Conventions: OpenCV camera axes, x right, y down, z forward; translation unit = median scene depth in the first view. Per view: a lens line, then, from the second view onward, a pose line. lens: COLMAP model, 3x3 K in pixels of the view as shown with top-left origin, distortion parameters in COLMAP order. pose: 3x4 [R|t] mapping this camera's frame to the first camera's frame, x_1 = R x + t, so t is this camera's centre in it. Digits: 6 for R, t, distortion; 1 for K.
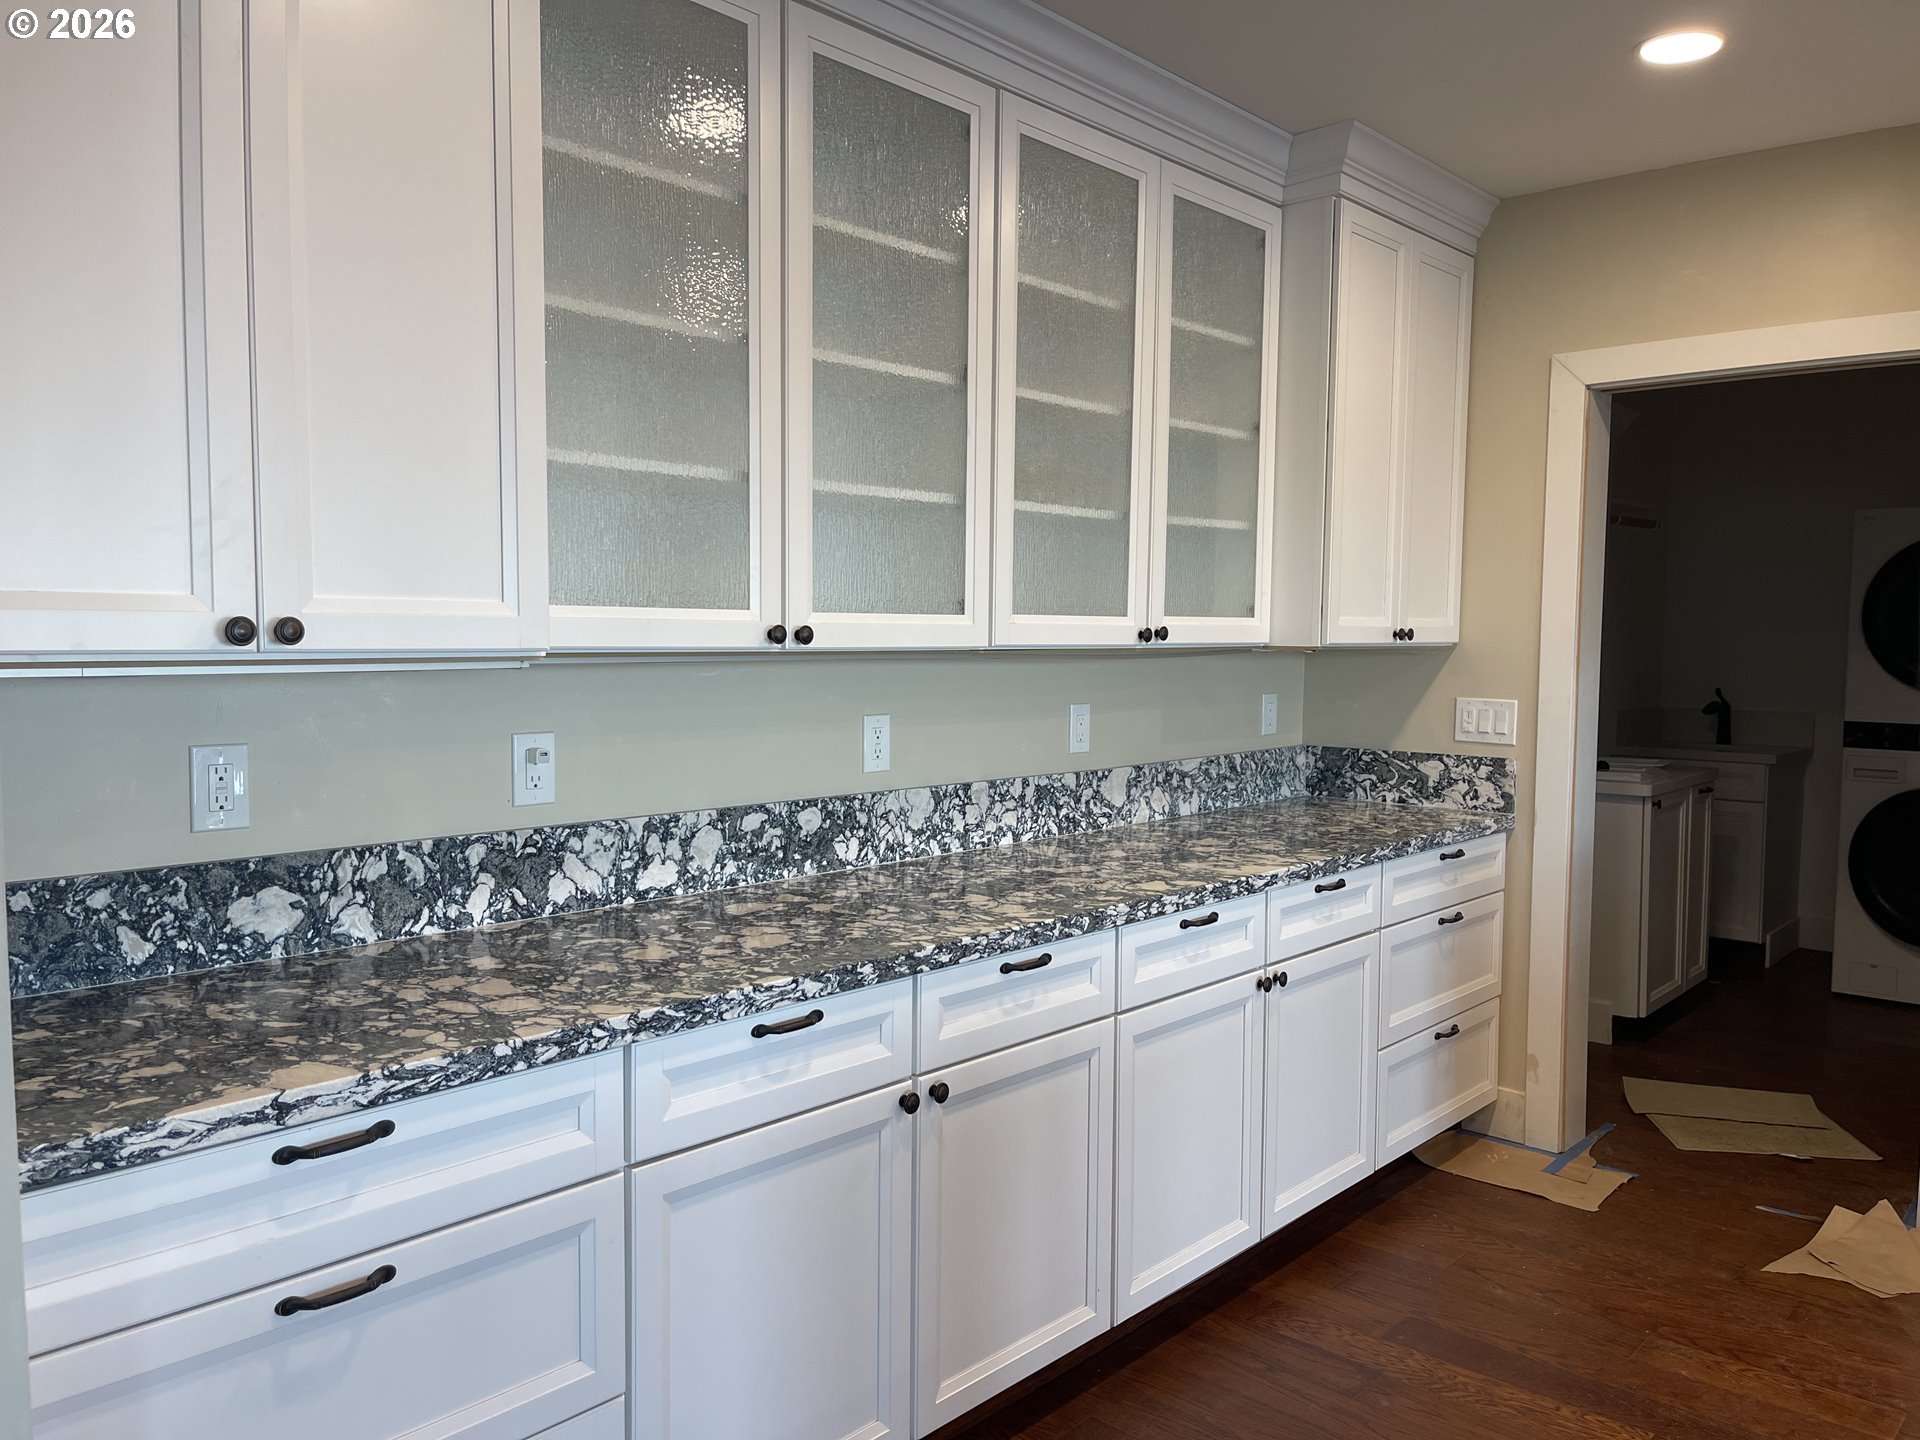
lens RADIAL K [[1442.8, 0, 963.1], [0, 1442.8, 698.4], [0, 0, 1]] dist [0.138166, -0.238457]
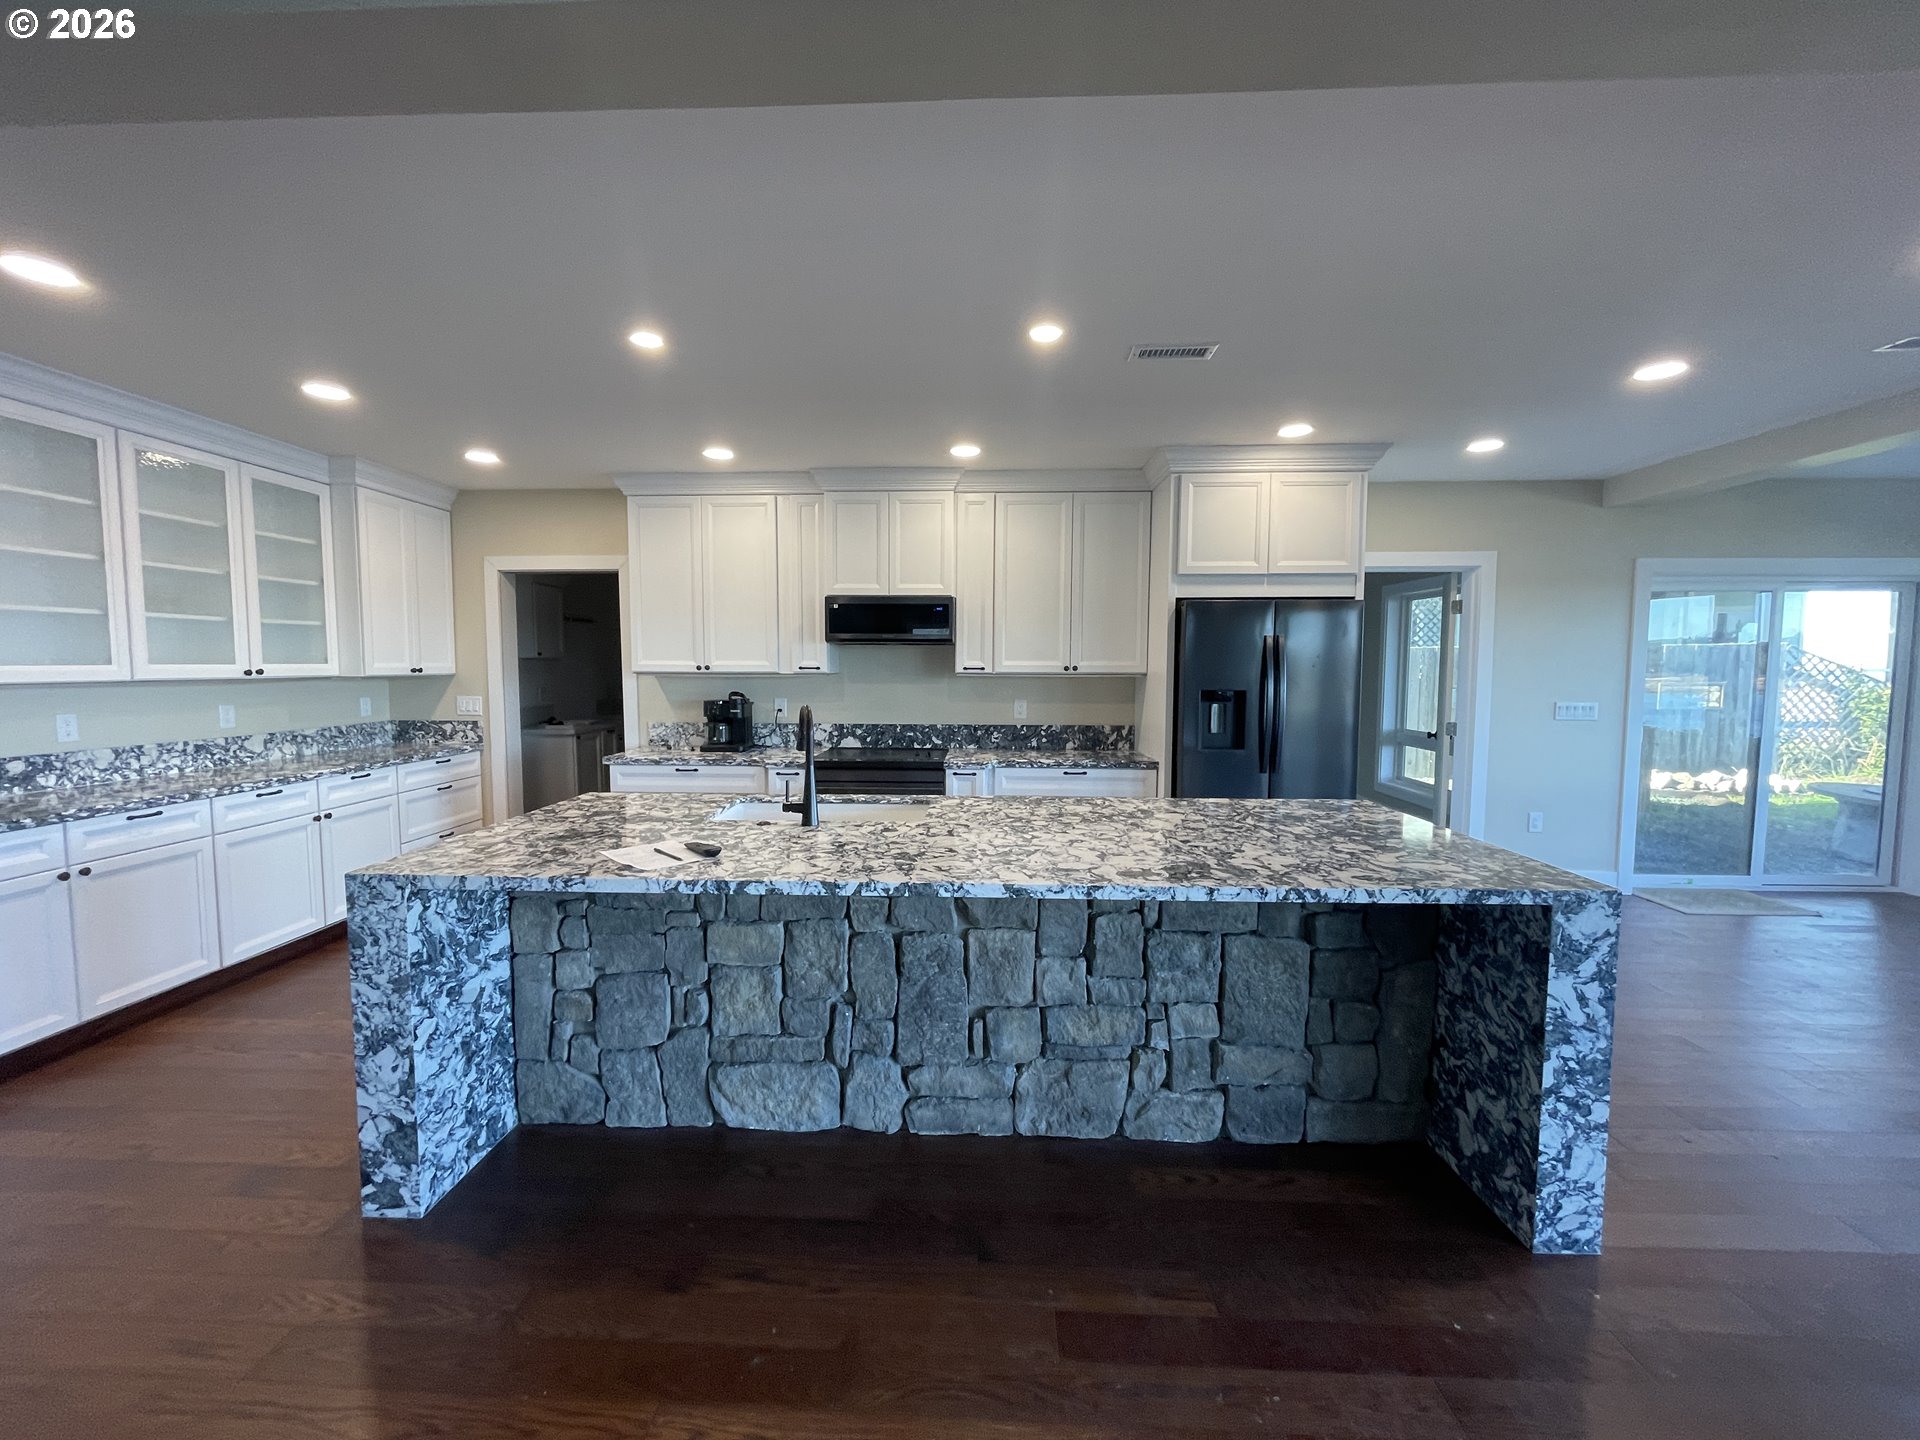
lens RADIAL K [[759.6, 0, 959.5], [0, 759.6, 716.7], [0, 0, 1]] dist [0.001751, -0.004789]
pose [[0.760038, -0.048971, 0.648031, 0.194707], [0.032611, 0.998774, 0.037230, 0.016236], [-0.649060, -0.007164, 0.760704, -0.581826]]
